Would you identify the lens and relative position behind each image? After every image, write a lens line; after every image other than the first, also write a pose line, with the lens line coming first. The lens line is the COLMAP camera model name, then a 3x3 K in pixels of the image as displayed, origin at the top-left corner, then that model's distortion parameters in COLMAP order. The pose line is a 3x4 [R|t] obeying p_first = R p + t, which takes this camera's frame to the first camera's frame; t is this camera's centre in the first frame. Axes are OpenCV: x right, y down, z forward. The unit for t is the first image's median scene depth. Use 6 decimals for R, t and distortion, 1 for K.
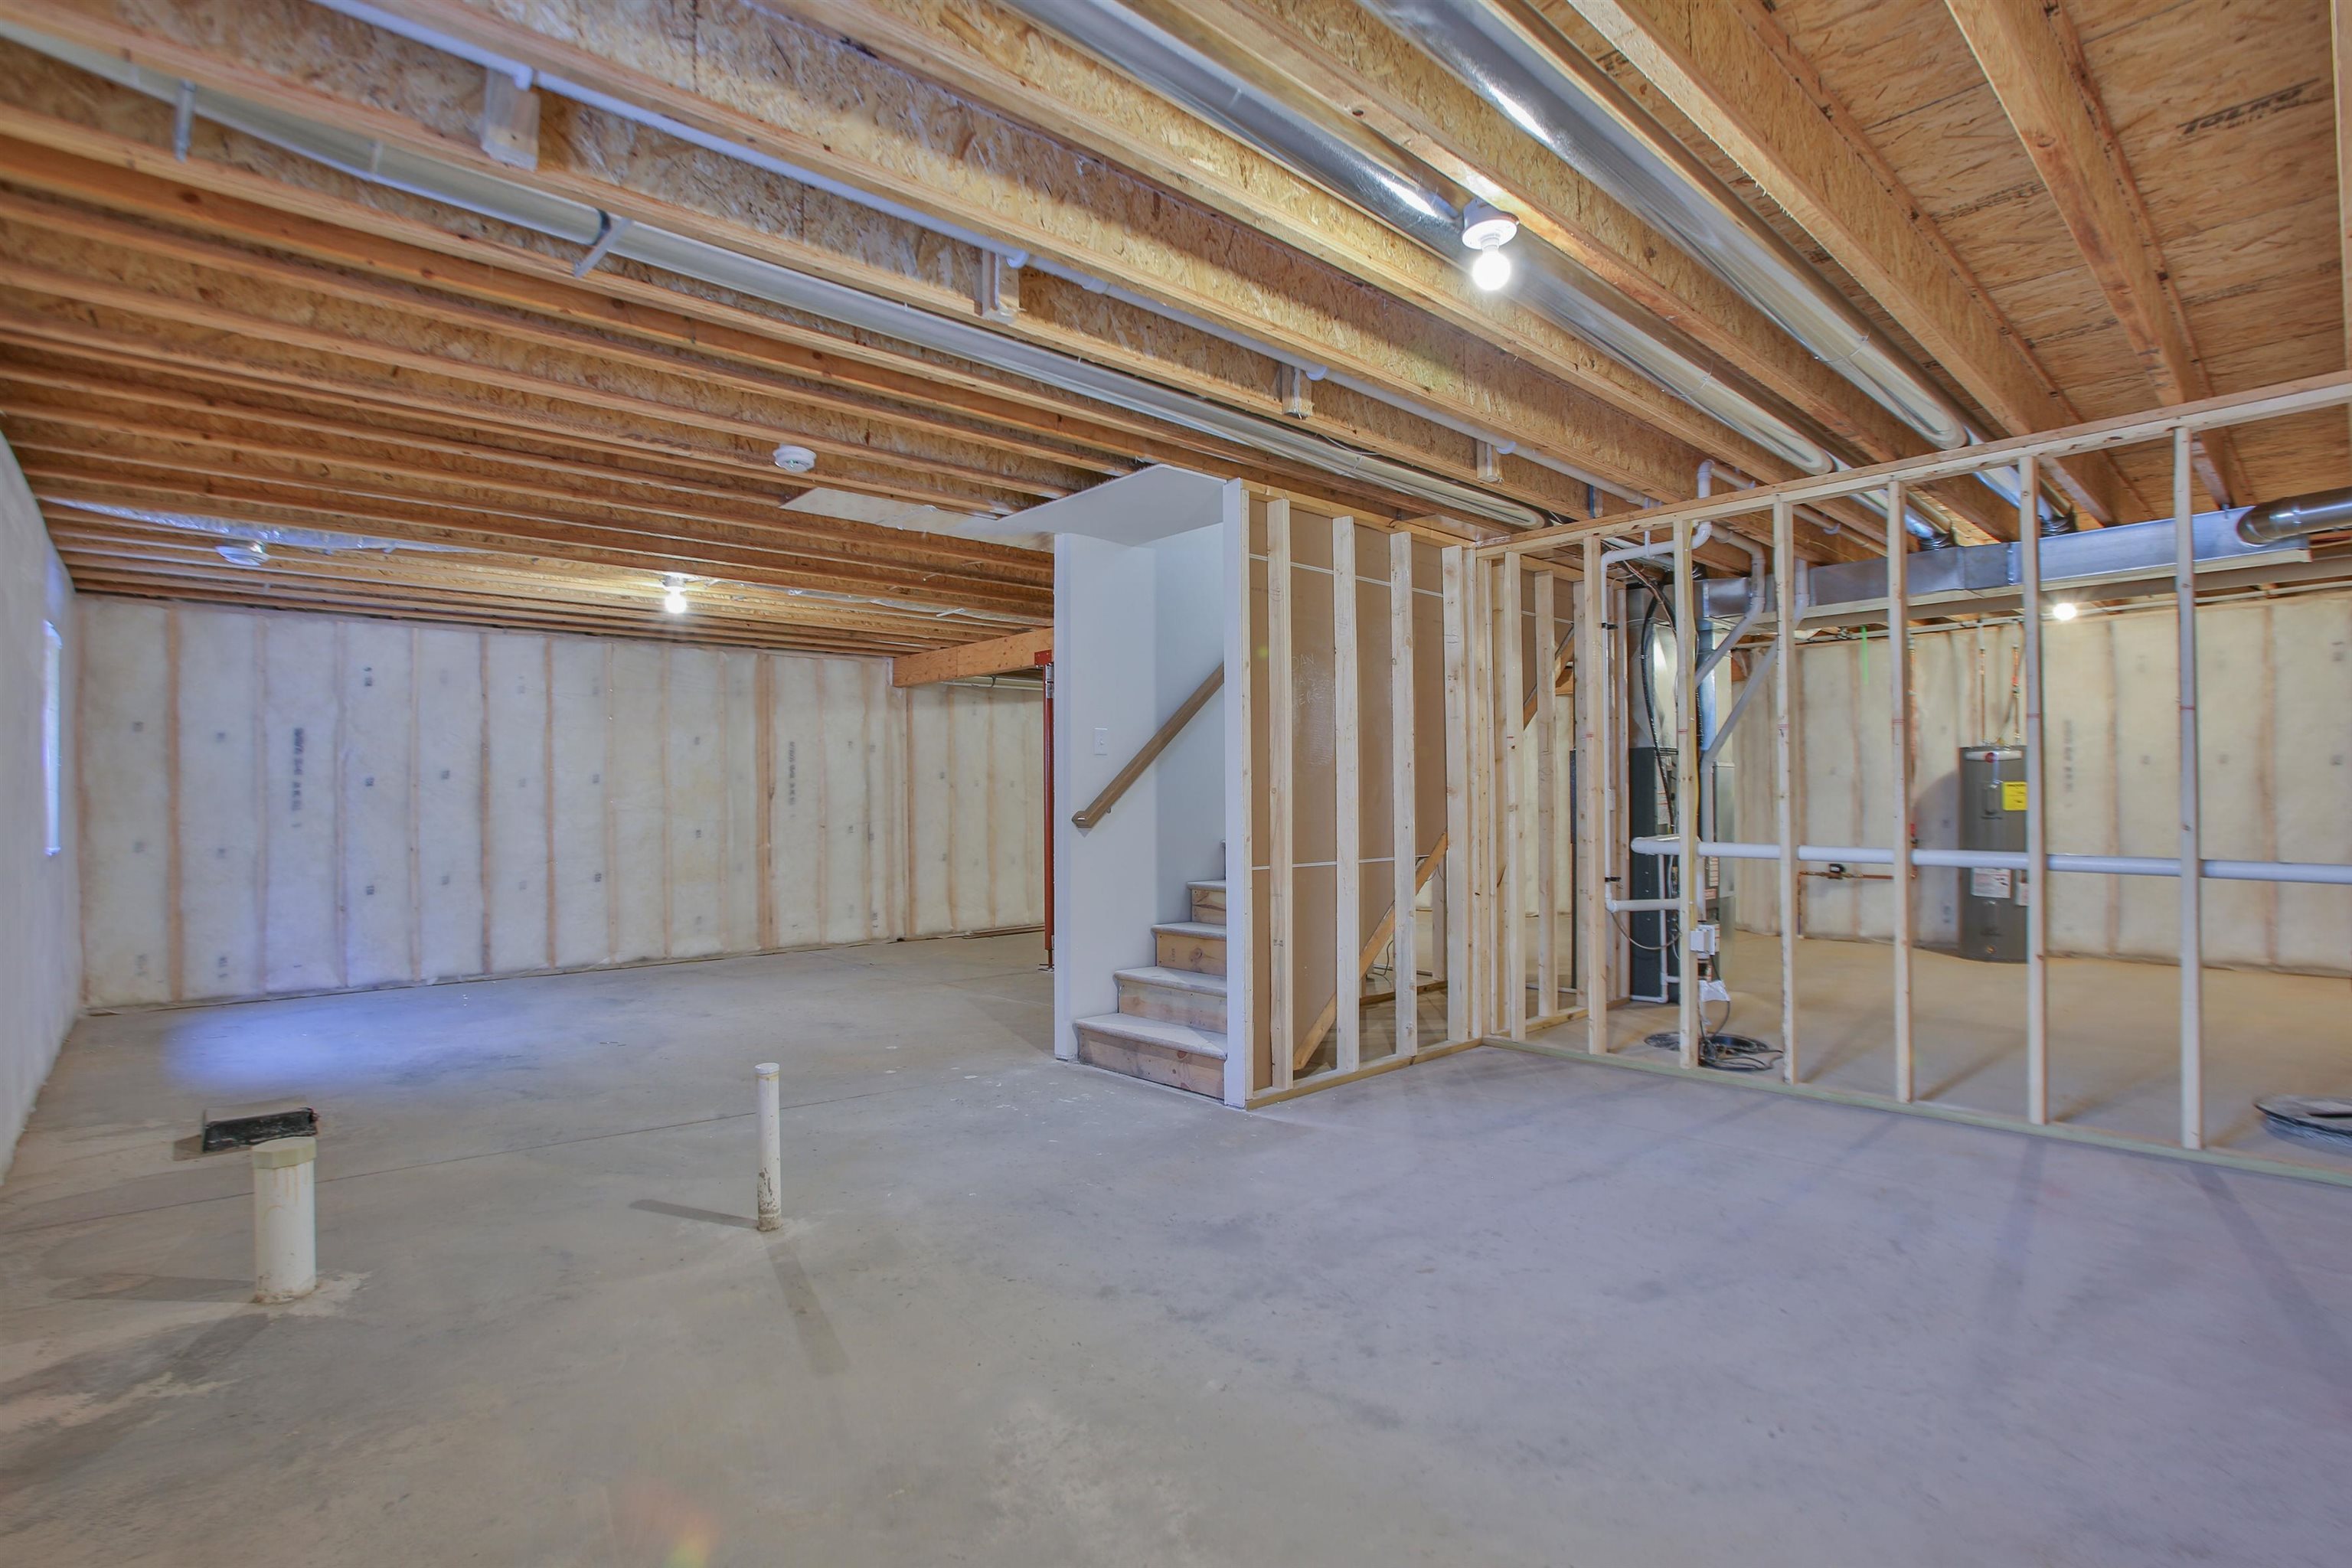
lens RADIAL K [[1126.6, 0, 1172.5], [0, 1126.6, 797.0], [0, 0, 1]] dist [-0.078924, 0.031985]
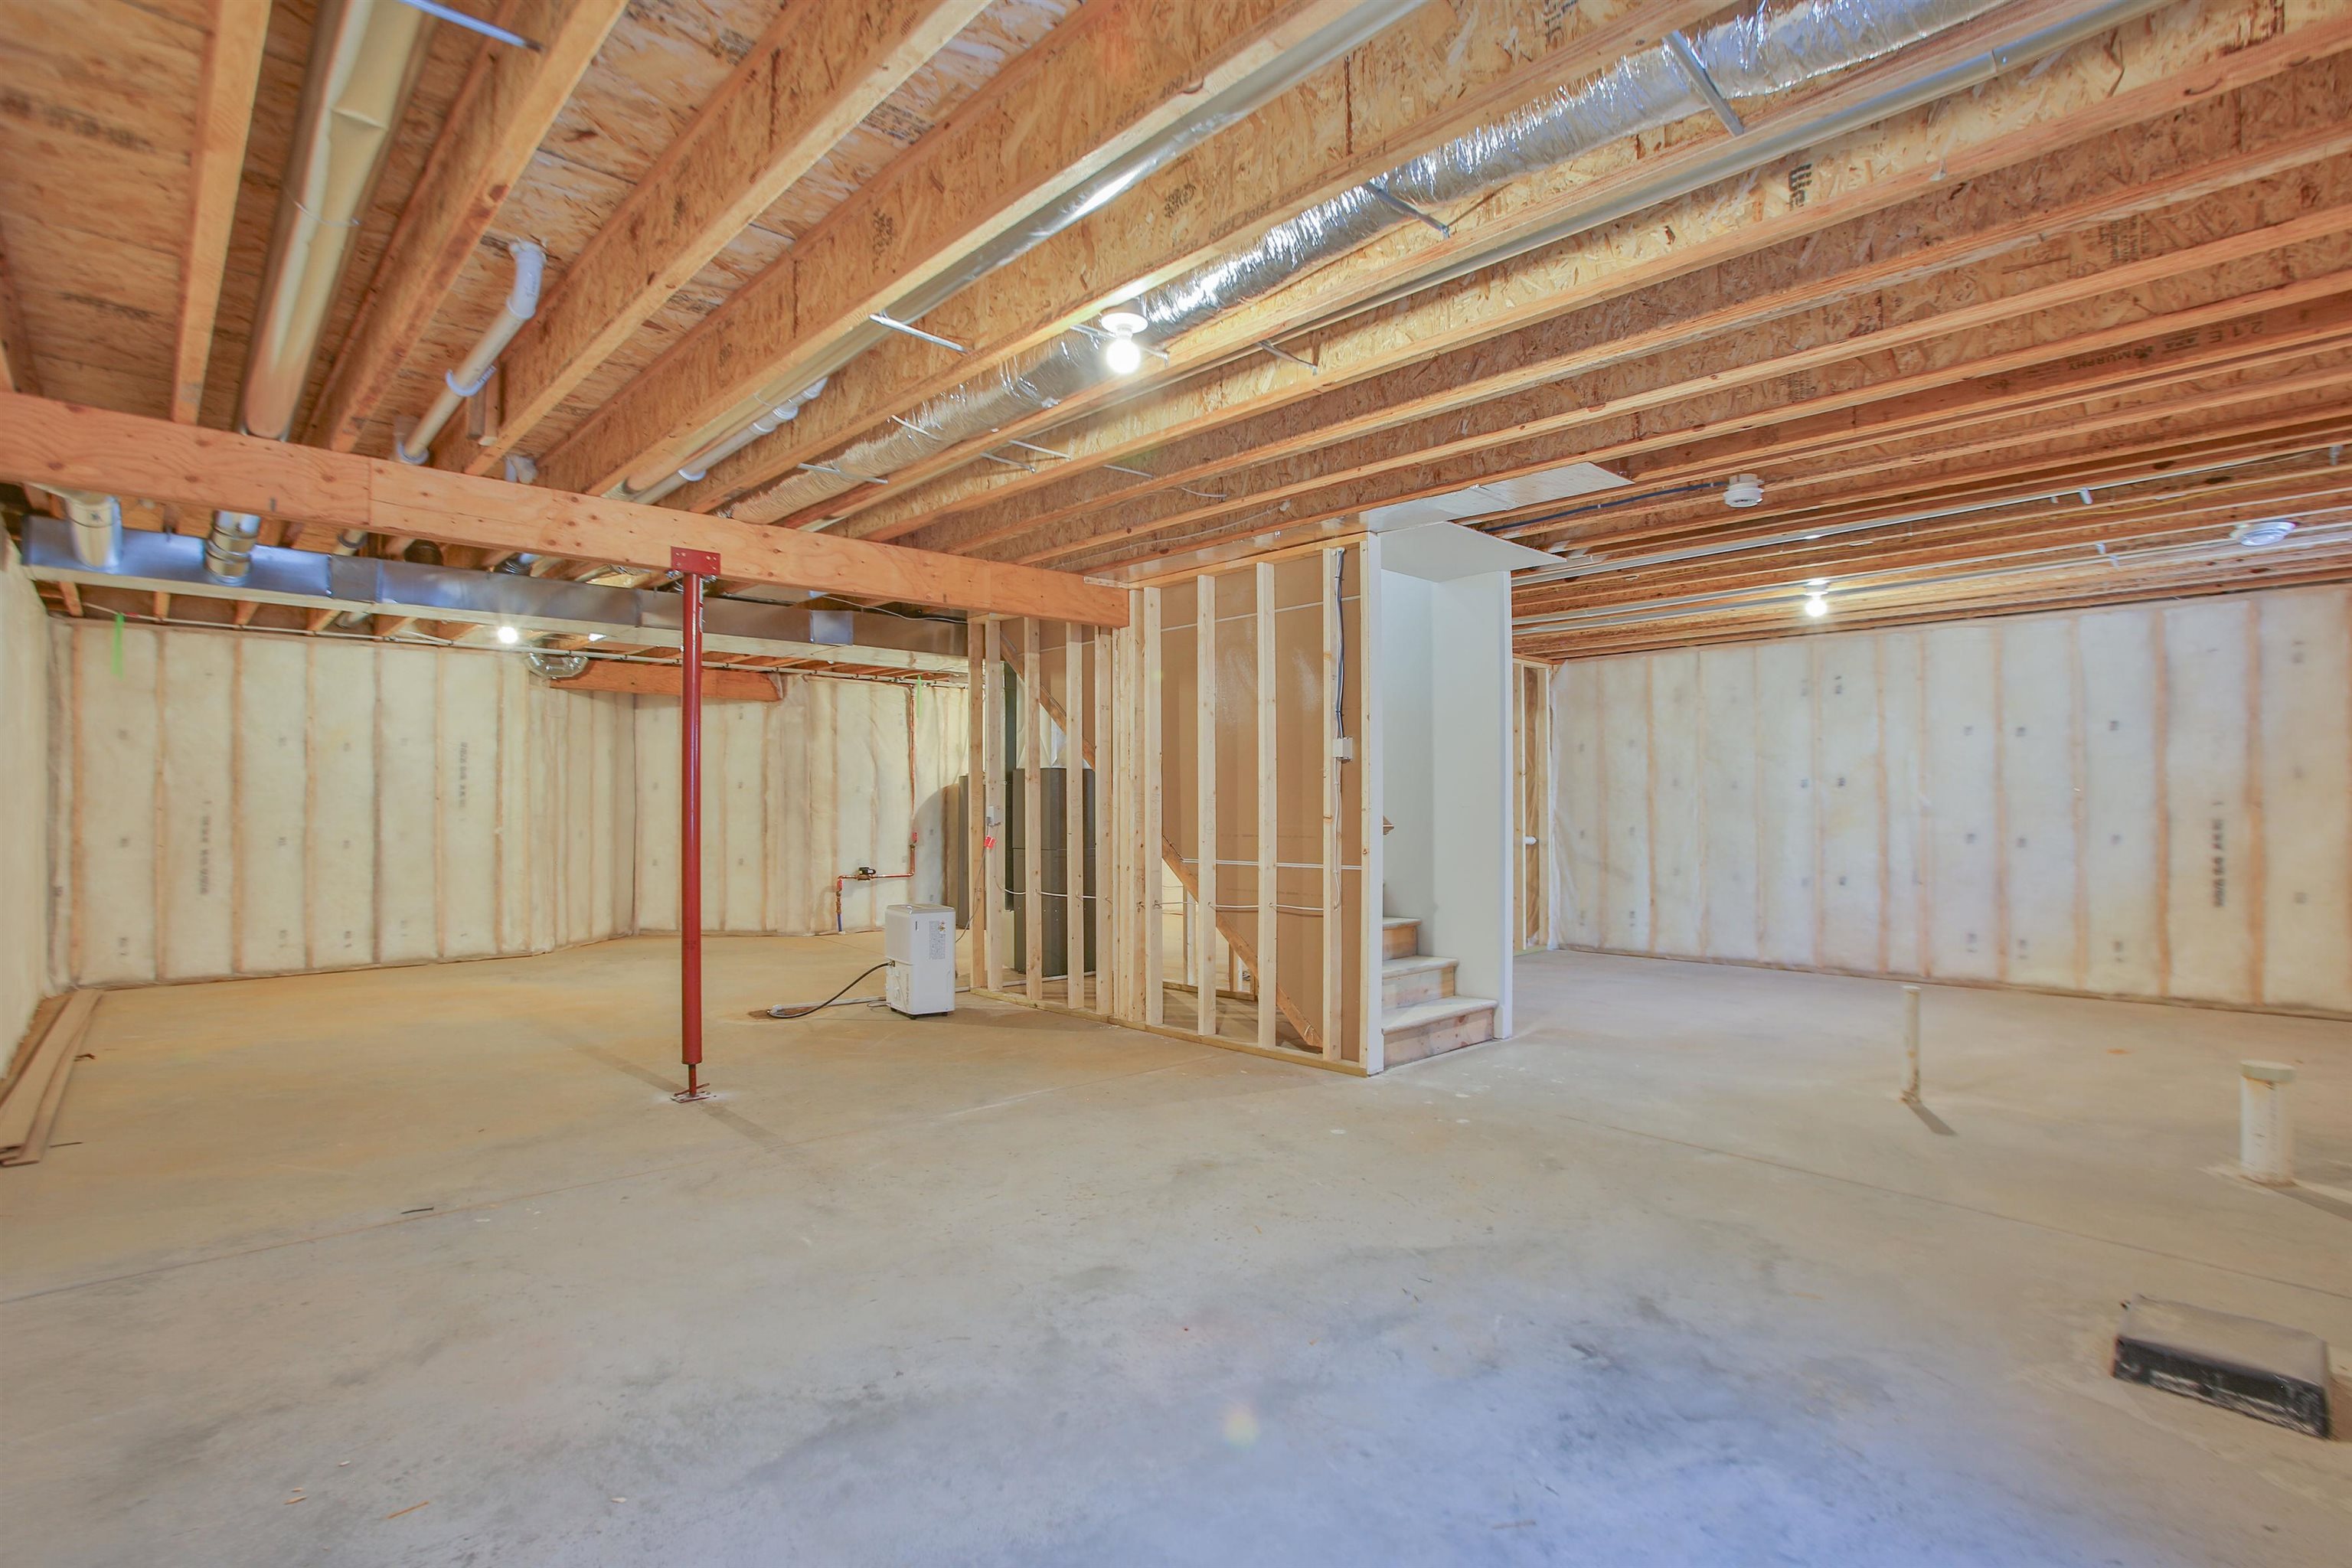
lens RADIAL K [[1126.6, 0, 1172.5], [0, 1126.6, 797.0], [0, 0, 1]] dist [-0.078924, 0.031985]
pose [[-0.004934, 0.017836, 0.999829, -1.091659], [-0.001212, 0.999840, -0.017843, 0.011144], [-0.999987, -0.001300, -0.004911, 1.200985]]
